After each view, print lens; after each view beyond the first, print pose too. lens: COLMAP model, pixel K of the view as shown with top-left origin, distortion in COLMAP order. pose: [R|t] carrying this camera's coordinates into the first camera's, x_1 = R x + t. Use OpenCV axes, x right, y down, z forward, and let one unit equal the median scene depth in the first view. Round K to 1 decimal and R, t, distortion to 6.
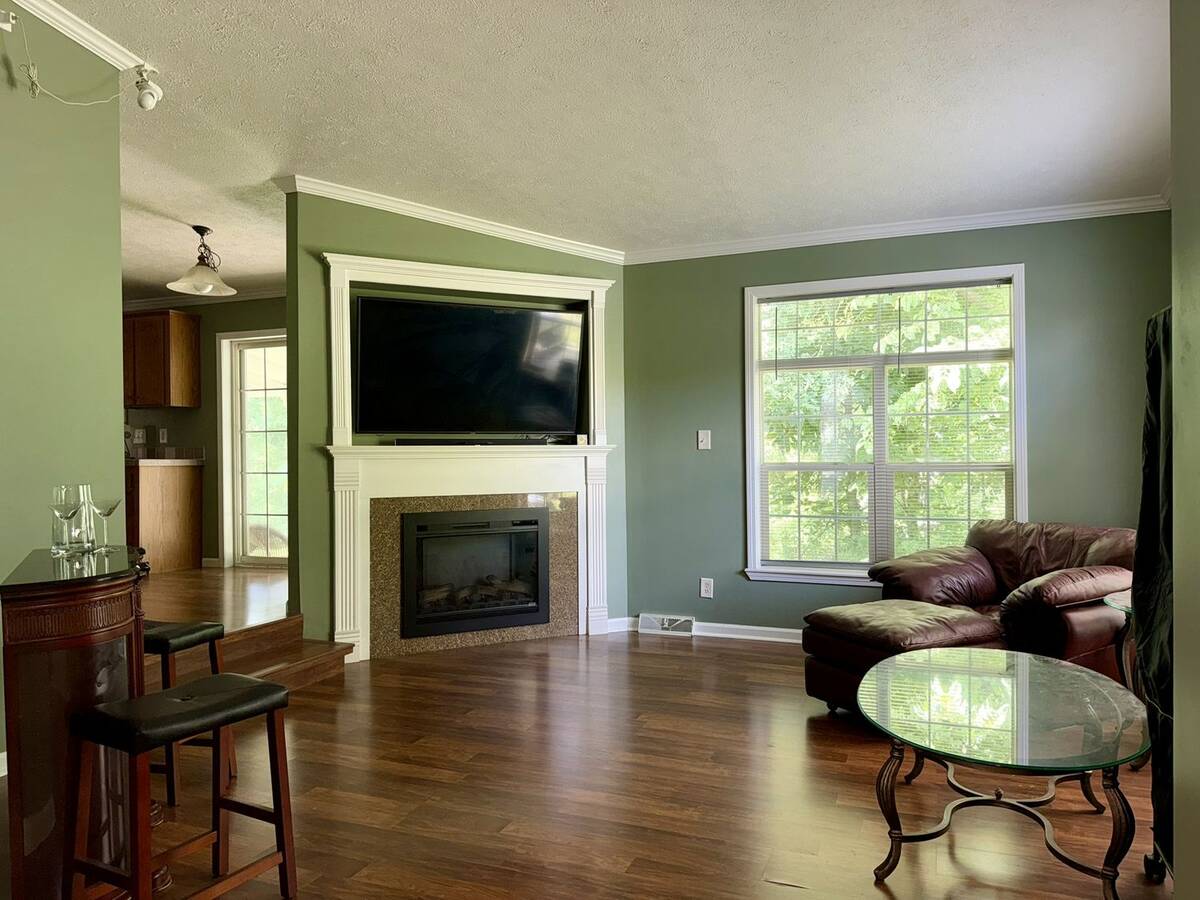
lens RADIAL K [[839.5, 0, 604.8], [0, 839.5, 453.3], [0, 0, 1]] dist [0.076473, -0.106369]
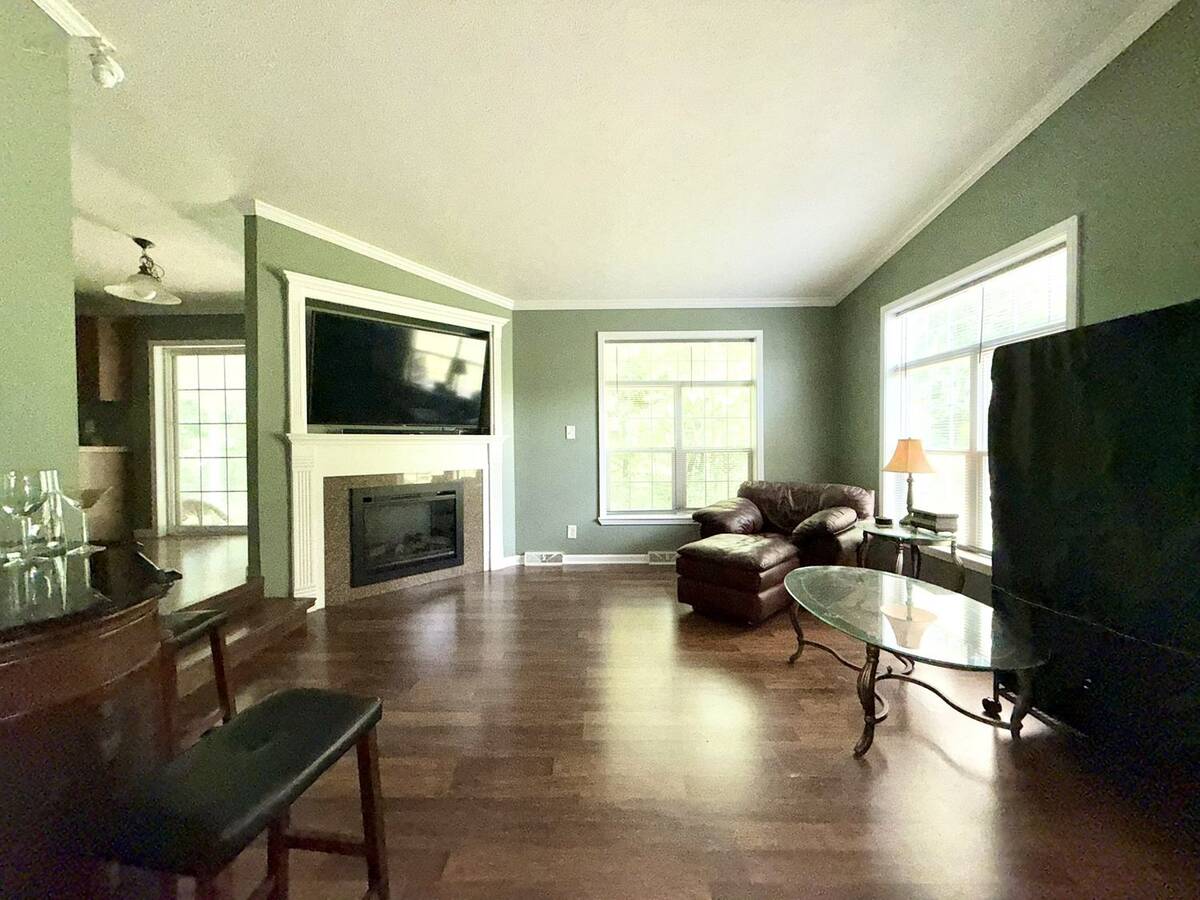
lens RADIAL K [[481.1, 0, 597.2], [0, 481.1, 447.3], [0, 0, 1]] dist [-0.010588, 0.005140]
pose [[0.933375, -0.001694, 0.358898, -0.149701], [-0.000090, 0.999988, 0.004955, 0.006493], [-0.358902, -0.004657, 0.933364, 0.201050]]
